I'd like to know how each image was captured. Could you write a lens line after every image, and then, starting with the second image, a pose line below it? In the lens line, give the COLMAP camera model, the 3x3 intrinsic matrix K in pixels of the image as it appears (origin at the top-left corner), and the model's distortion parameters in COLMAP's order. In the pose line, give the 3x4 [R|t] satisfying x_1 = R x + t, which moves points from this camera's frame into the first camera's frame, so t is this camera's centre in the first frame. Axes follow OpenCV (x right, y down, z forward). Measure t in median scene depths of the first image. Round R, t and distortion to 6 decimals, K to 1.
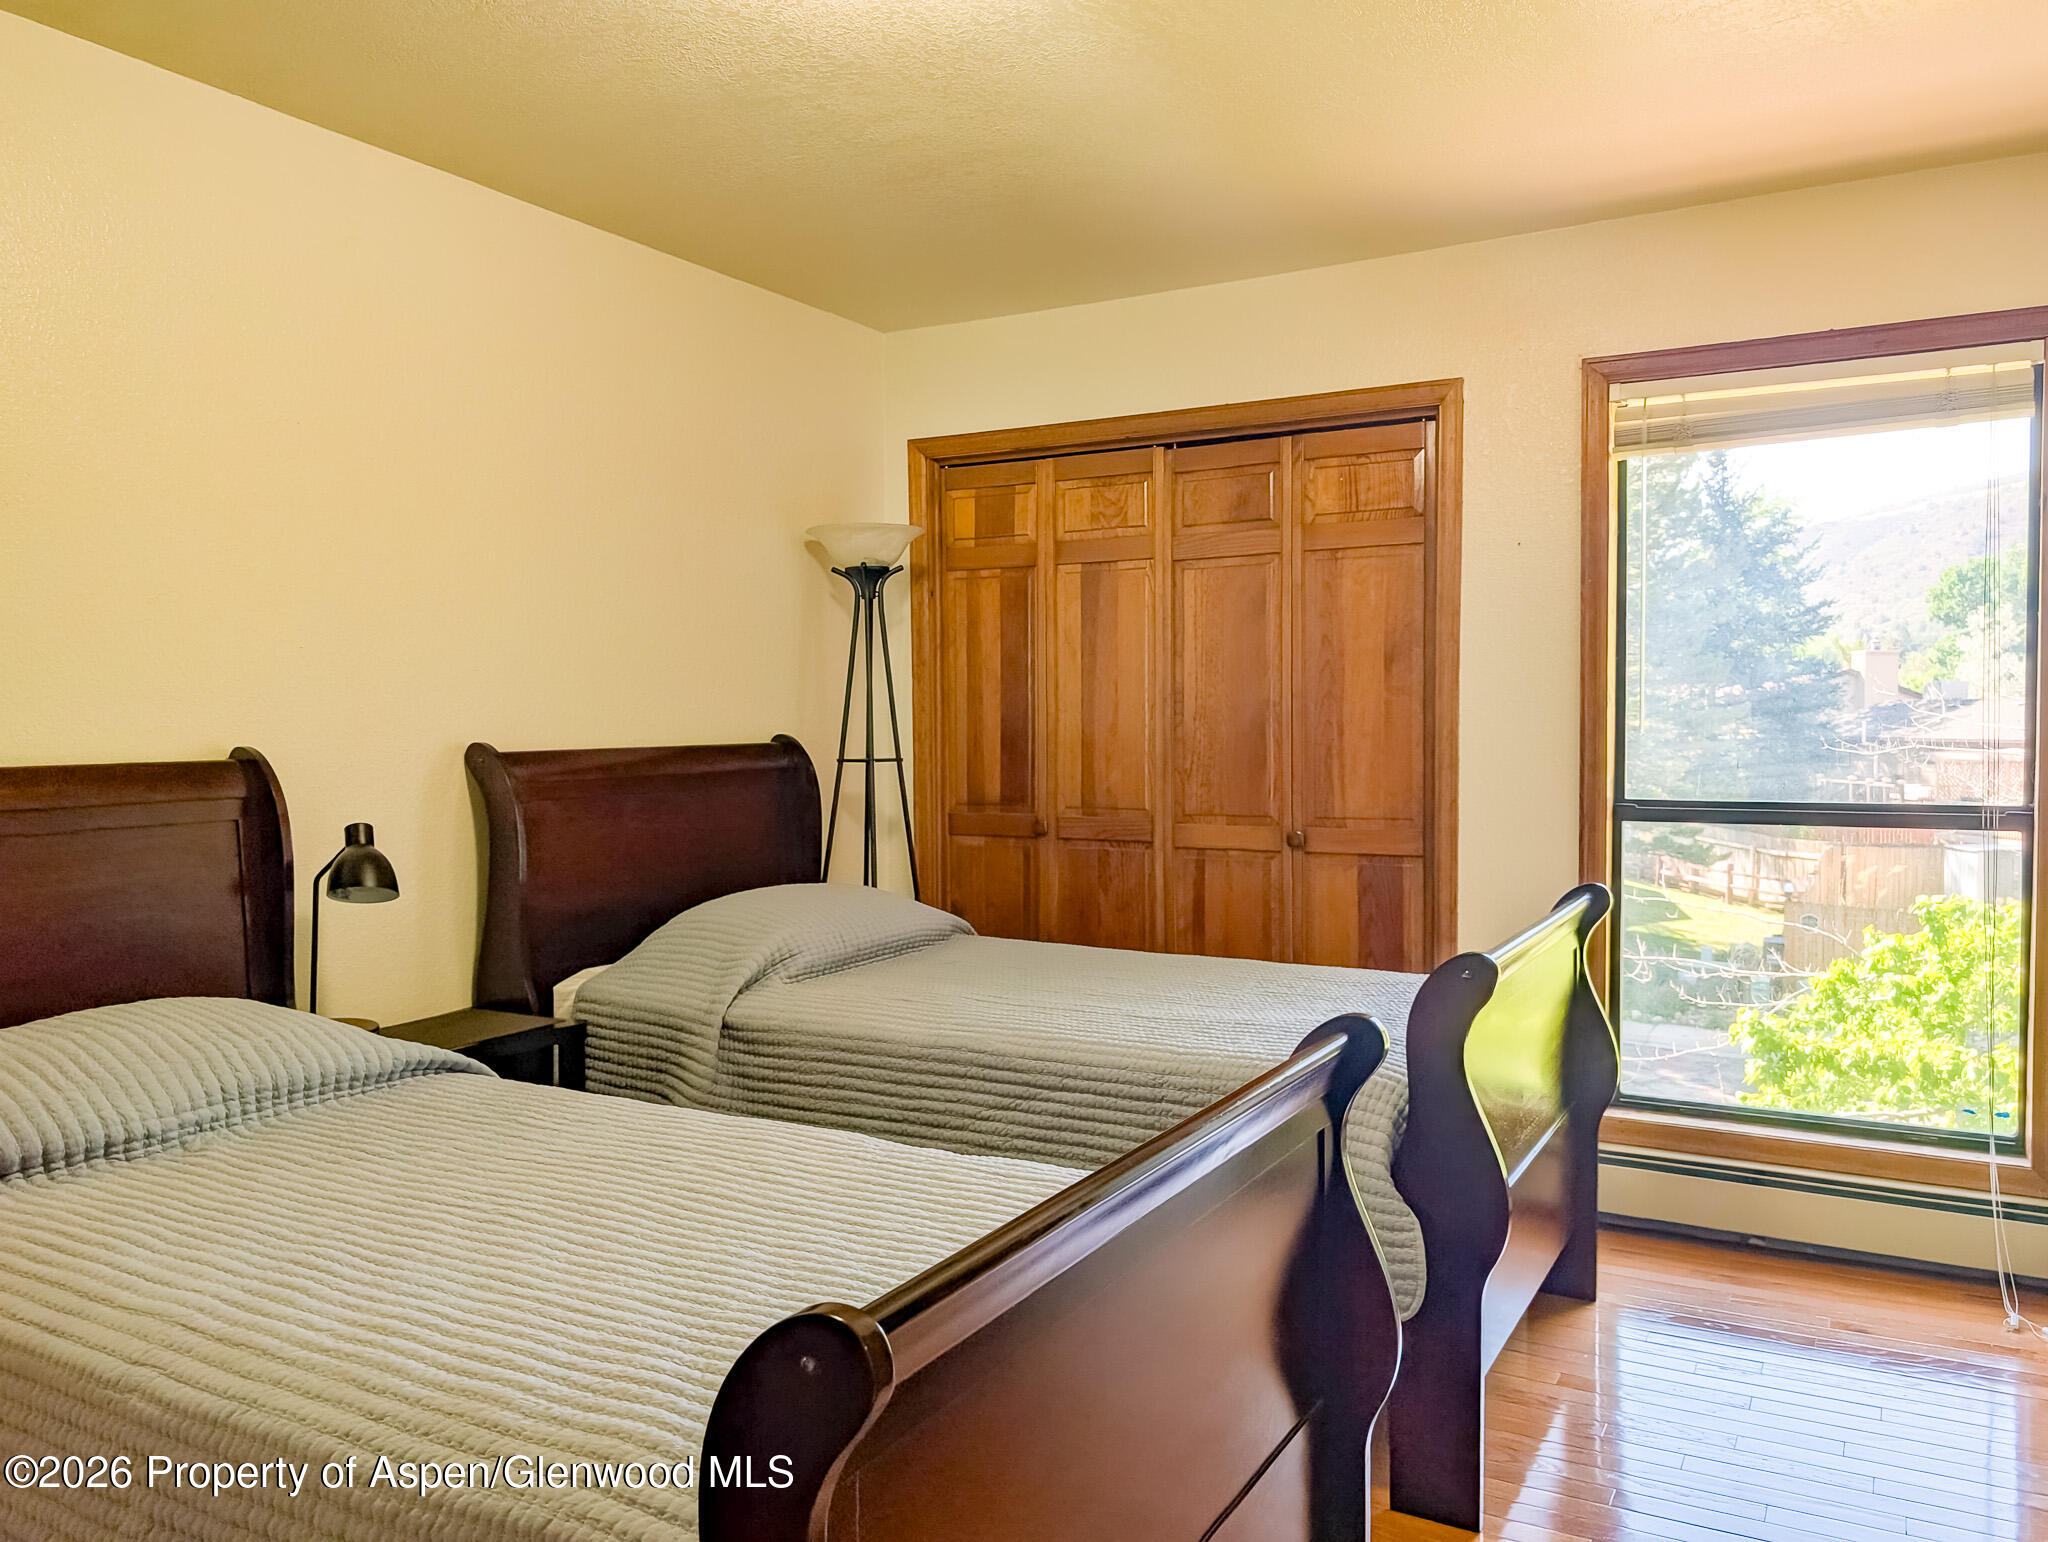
lens RADIAL K [[1522.4, 0, 1017.7], [0, 1522.4, 762.5], [0, 0, 1]] dist [0.025601, -0.031987]
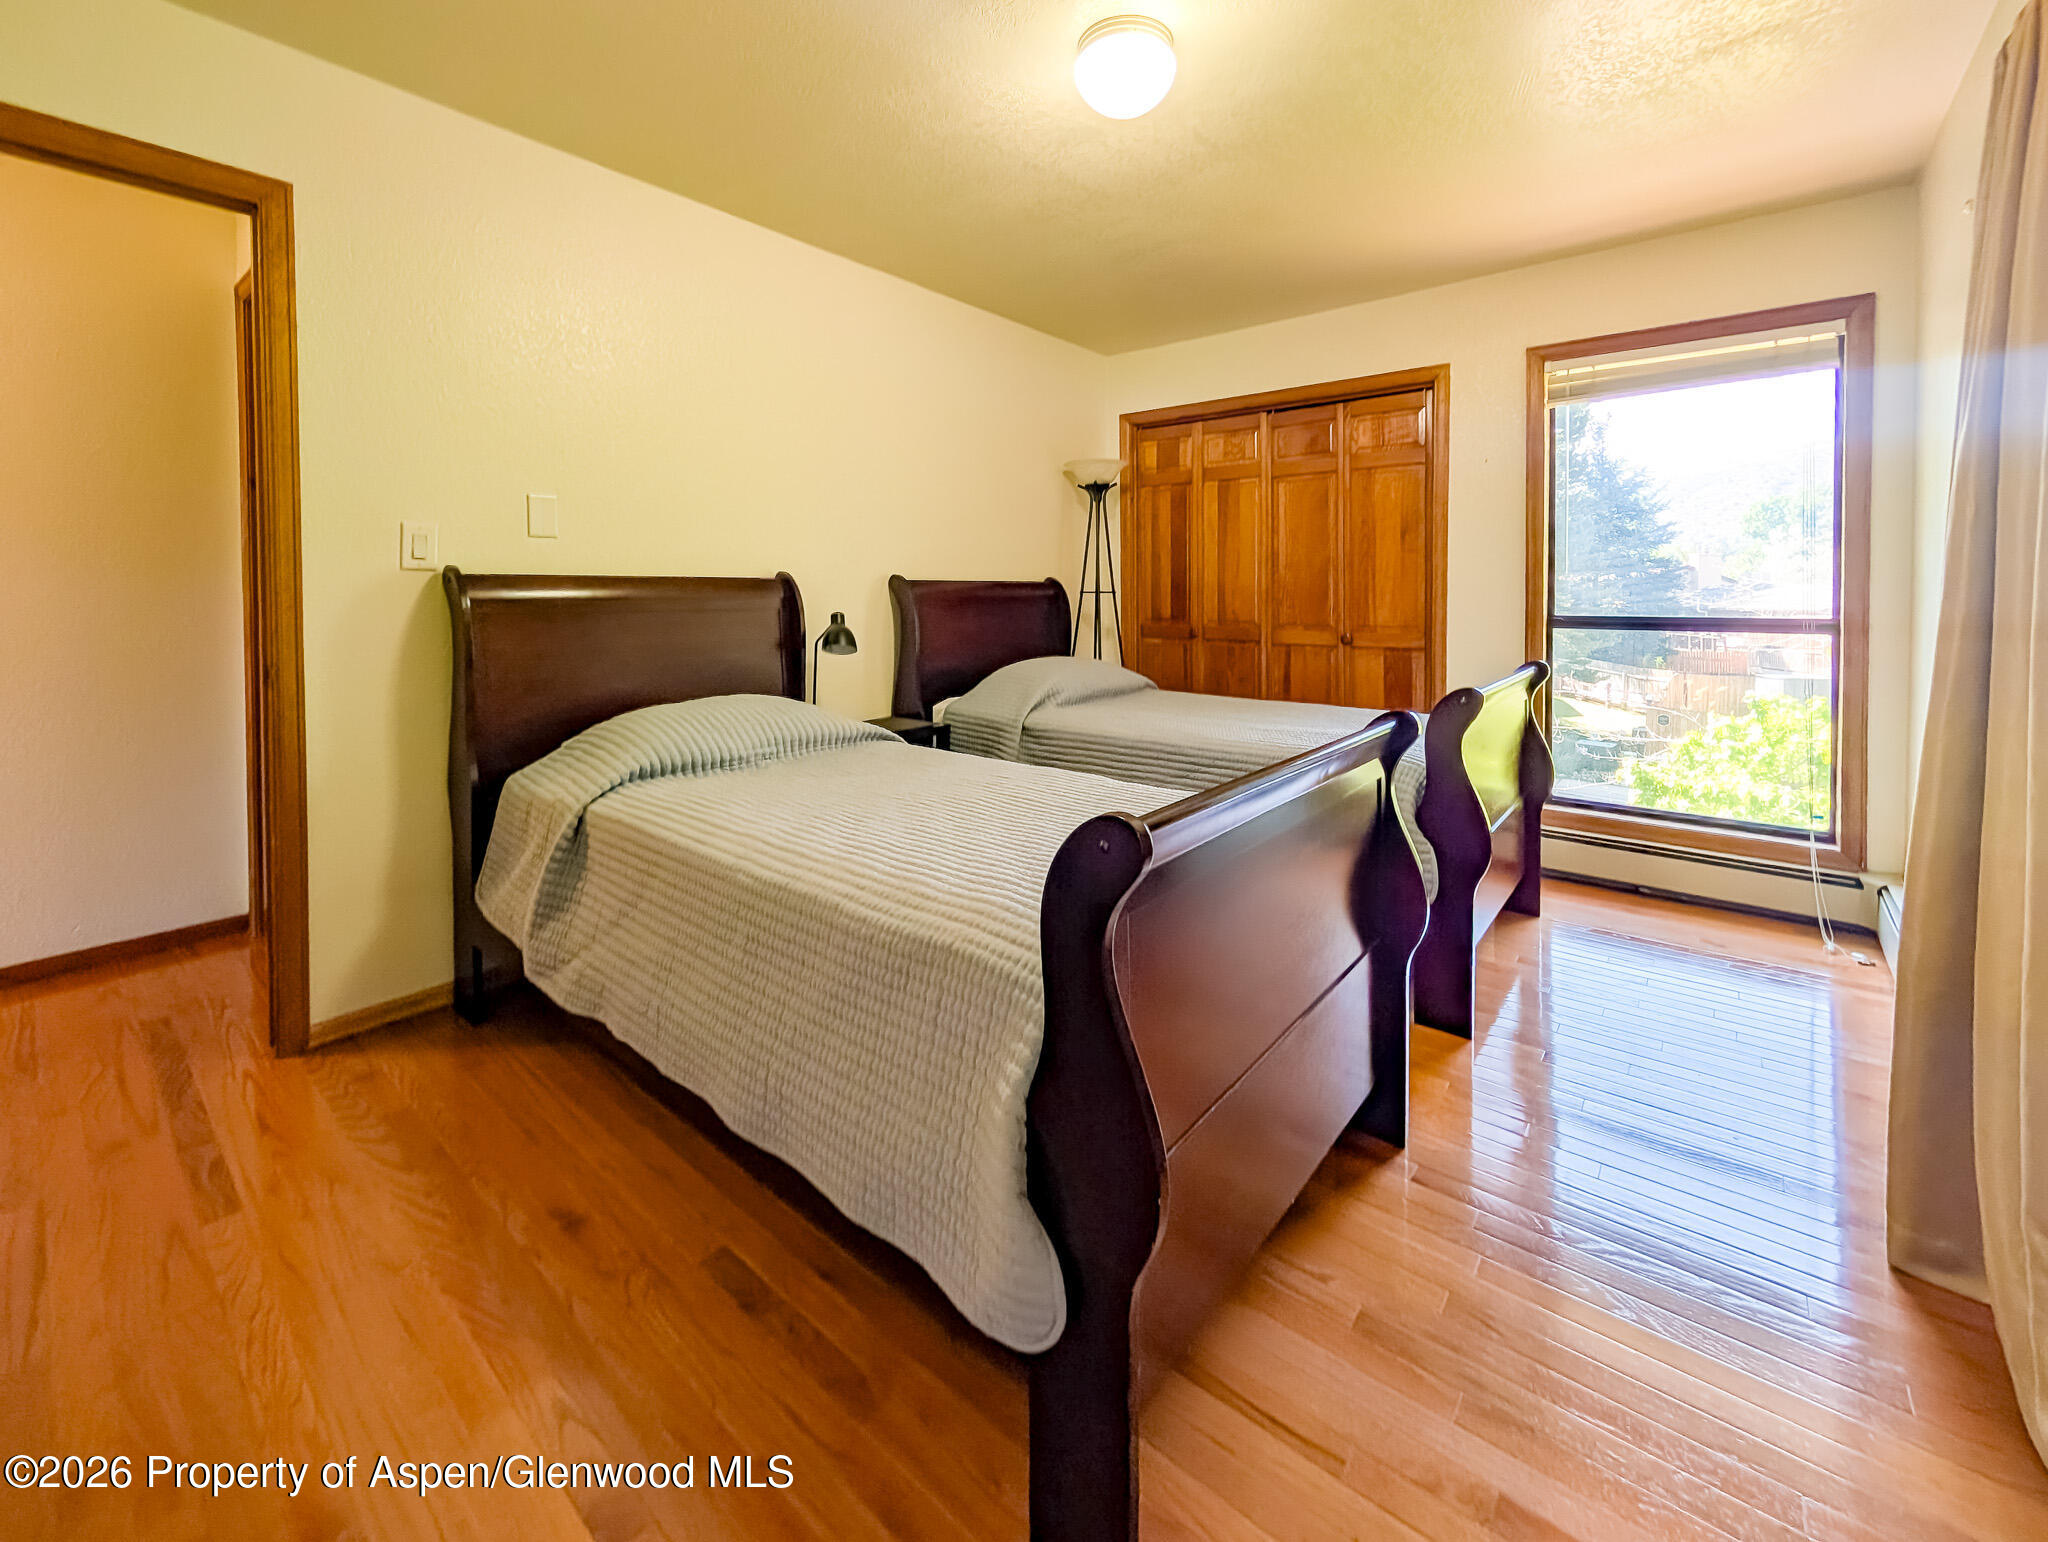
lens RADIAL K [[815.2, 0, 972.9], [0, 815.2, 700.9], [0, 0, 1]] dist [-0.003722, -0.000824]
pose [[0.983530, -0.001222, -0.180741, -0.067759], [-0.001846, 0.999857, -0.016807, 0.142157], [0.180736, 0.016864, 0.983387, 0.023715]]
